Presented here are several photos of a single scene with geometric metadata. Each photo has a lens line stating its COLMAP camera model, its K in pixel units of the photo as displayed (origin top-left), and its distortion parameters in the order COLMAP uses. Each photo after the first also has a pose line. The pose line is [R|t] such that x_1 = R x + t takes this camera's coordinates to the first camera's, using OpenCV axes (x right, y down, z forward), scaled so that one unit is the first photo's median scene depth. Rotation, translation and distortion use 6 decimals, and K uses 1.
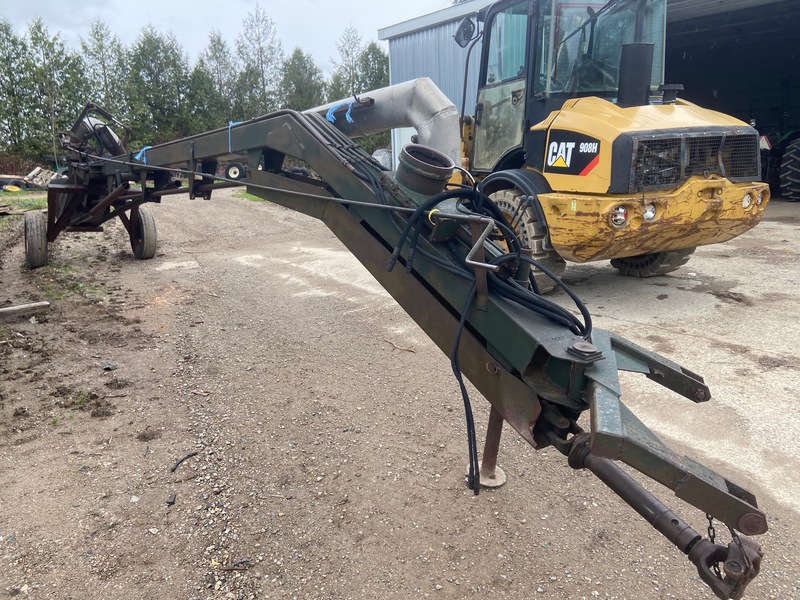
lens RADIAL K [[606.5, 0, 391.7], [0, 606.5, 299.0], [0, 0, 1]] dist [0.124166, -0.160559]
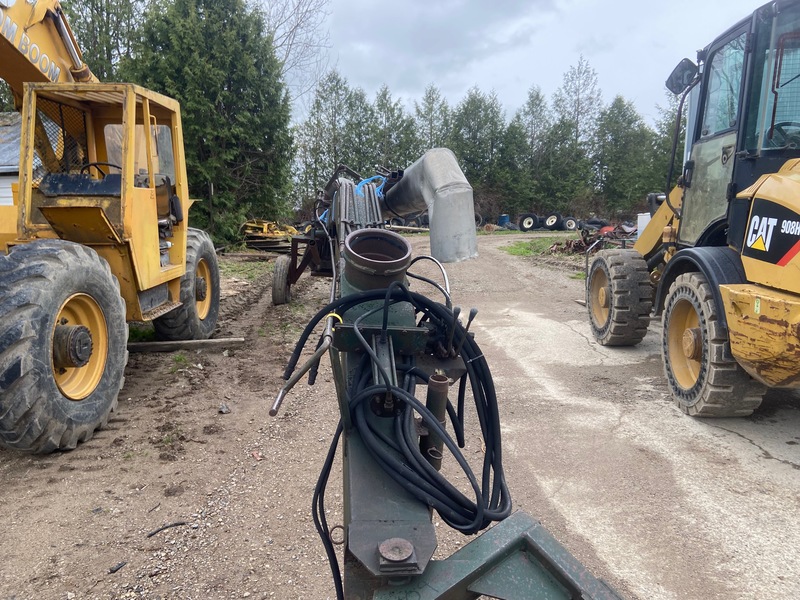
lens RADIAL K [[606.5, 0, 391.7], [0, 606.5, 299.0], [0, 0, 1]] dist [0.124166, -0.160559]
pose [[0.865656, 0.100095, -0.490531, 0.130794], [-0.135917, 0.989997, -0.037844, -0.035275], [0.481837, 0.099432, 0.870601, 0.079464]]
